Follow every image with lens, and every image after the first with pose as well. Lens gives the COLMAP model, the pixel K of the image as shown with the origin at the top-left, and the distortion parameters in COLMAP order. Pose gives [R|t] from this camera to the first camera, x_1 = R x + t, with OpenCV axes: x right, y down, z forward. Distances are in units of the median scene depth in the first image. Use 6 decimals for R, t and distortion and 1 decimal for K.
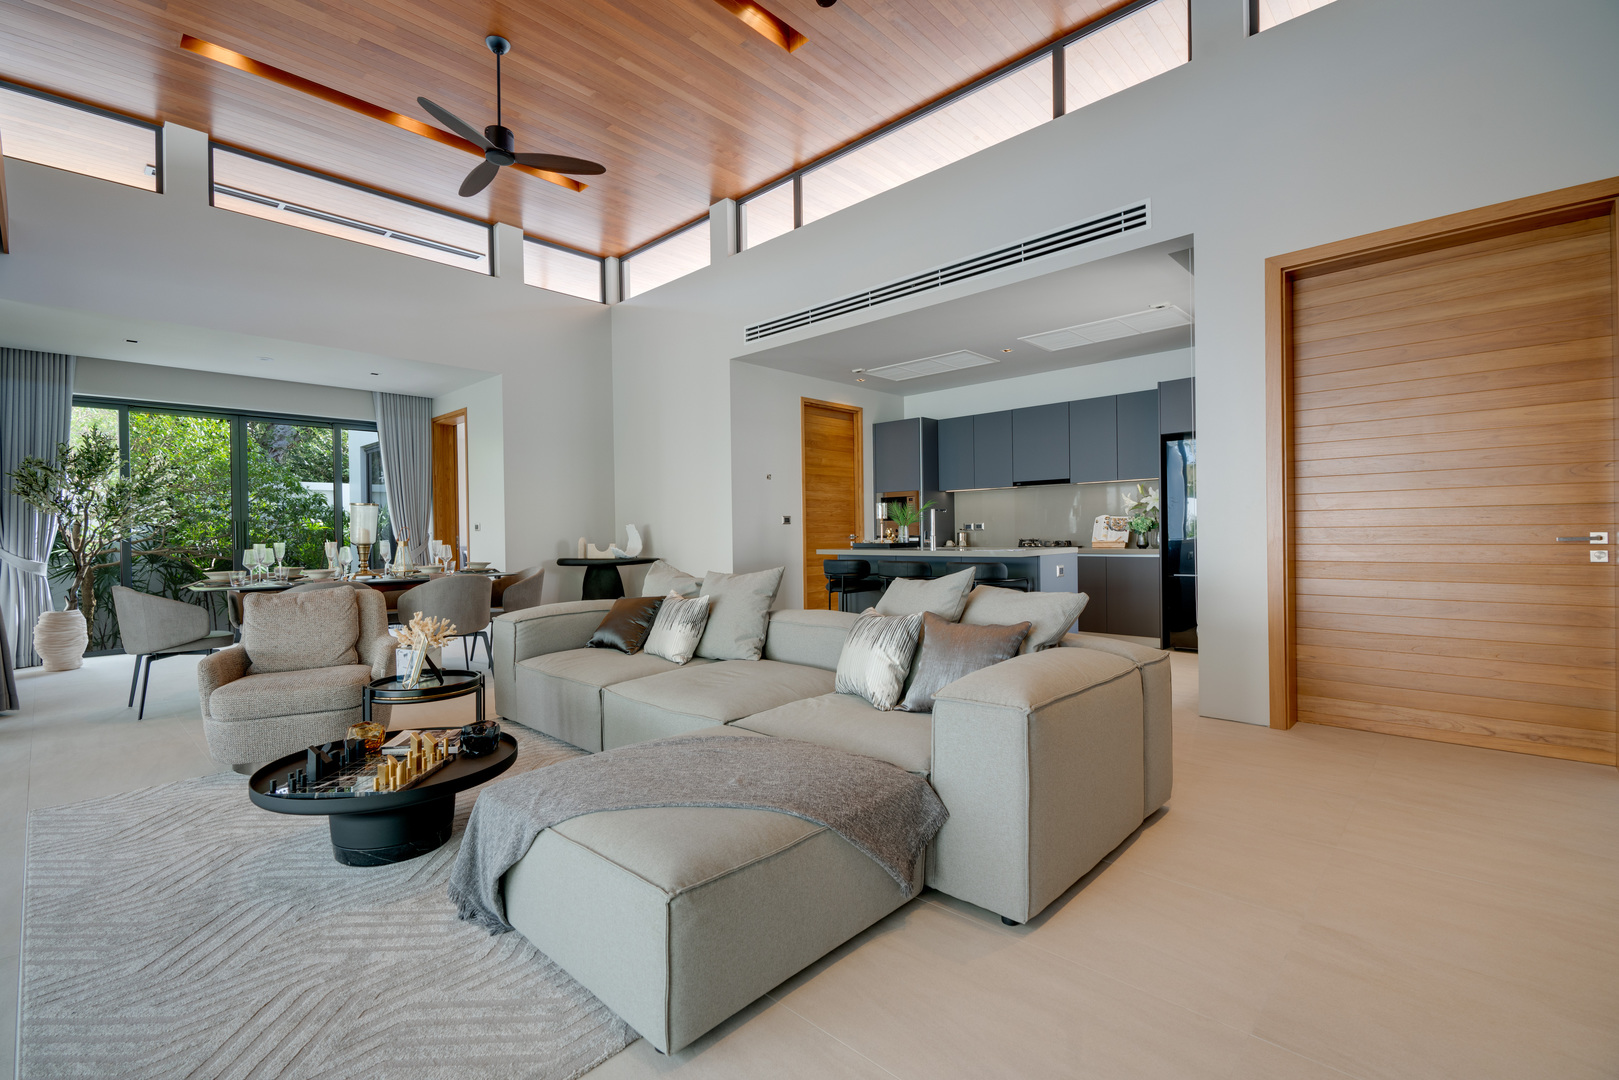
lens RADIAL K [[723.7, 0, 783.9], [0, 723.7, 534.1], [0, 0, 1]] dist [0.000917, -0.004215]
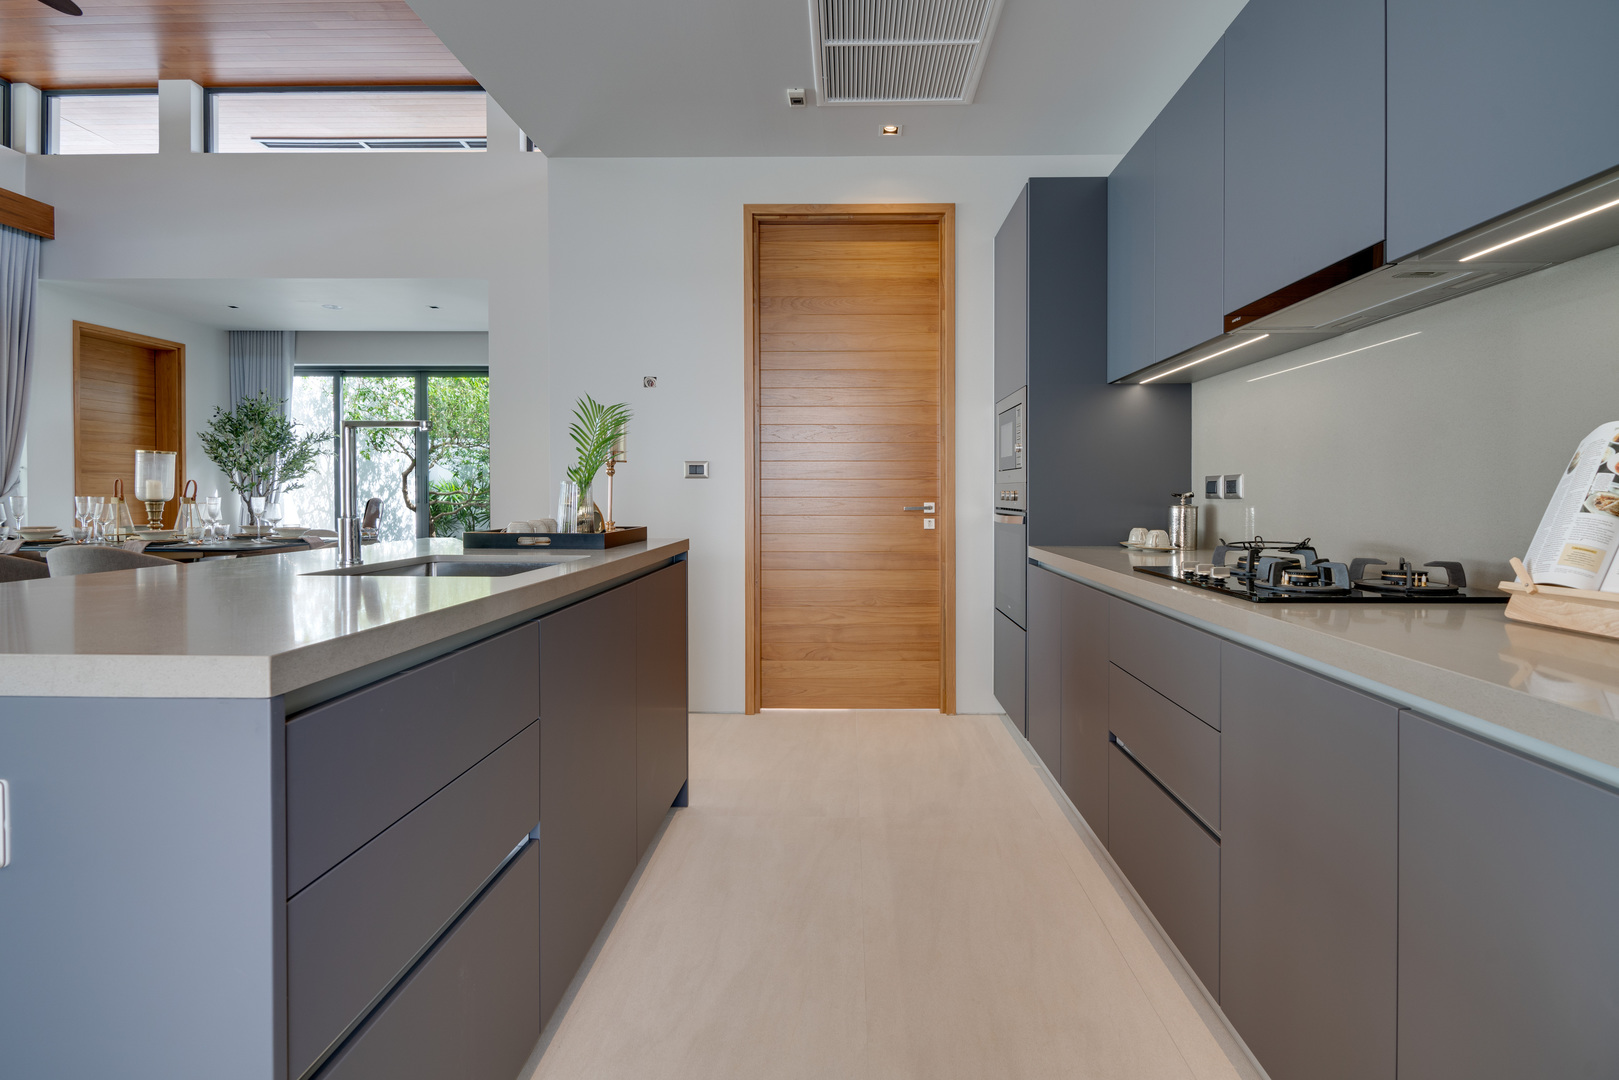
lens RADIAL K [[723.7, 0, 828.3], [0, 723.7, 507.5], [0, 0, 1]] dist [0.000917, -0.004215]
pose [[0.678815, 0.031448, -0.733636, 0.441718], [-0.013580, 0.999449, 0.030277, -0.010791], [0.734184, -0.010590, 0.678868, 0.777811]]
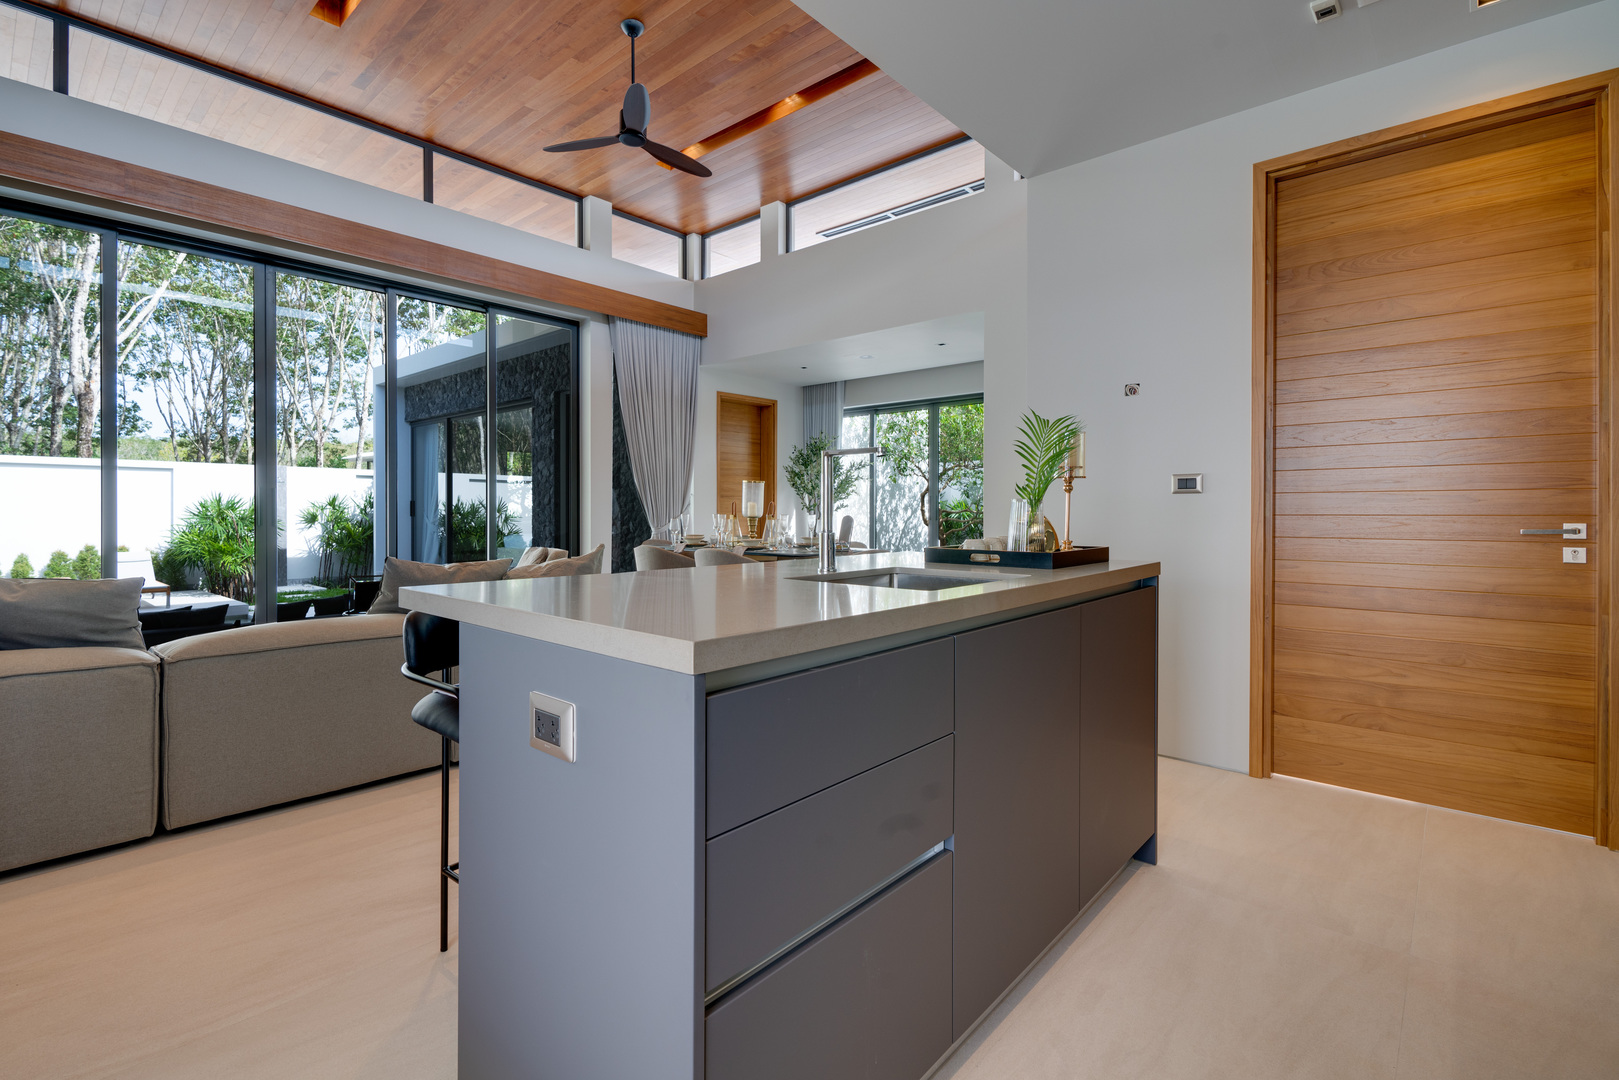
lens RADIAL K [[723.7, 0, 803.0], [0, 723.7, 522.1], [0, 0, 1]] dist [0.000917, -0.004215]
pose [[0.036139, 0.031404, -0.998853, 0.442077], [-0.000622, 0.999507, 0.031402, -0.010875], [0.999347, -0.000514, 0.036141, 0.802960]]
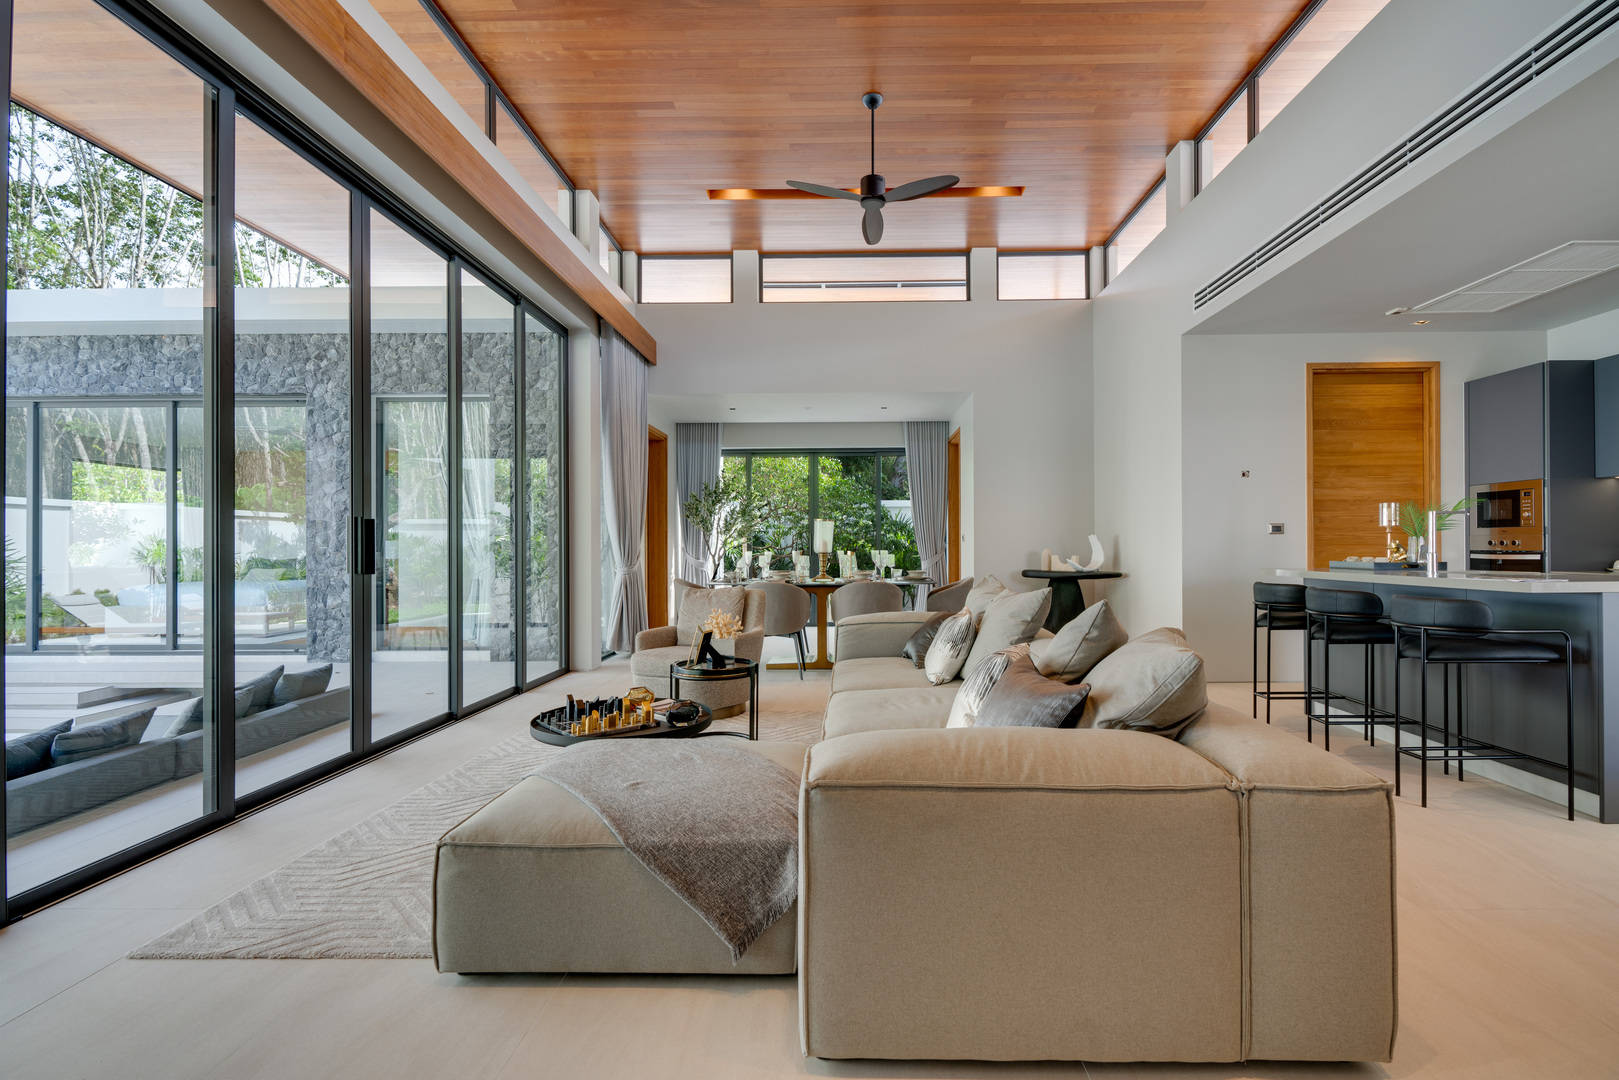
lens RADIAL K [[723.7, 0, 813.9], [0, 723.7, 543.3], [0, 0, 1]] dist [0.000917, -0.004215]
pose [[0.680931, 0.005739, -0.732326, 0.243122], [-0.005051, 0.999982, 0.003140, -0.004272], [0.732331, 0.001561, 0.680947, 0.128284]]
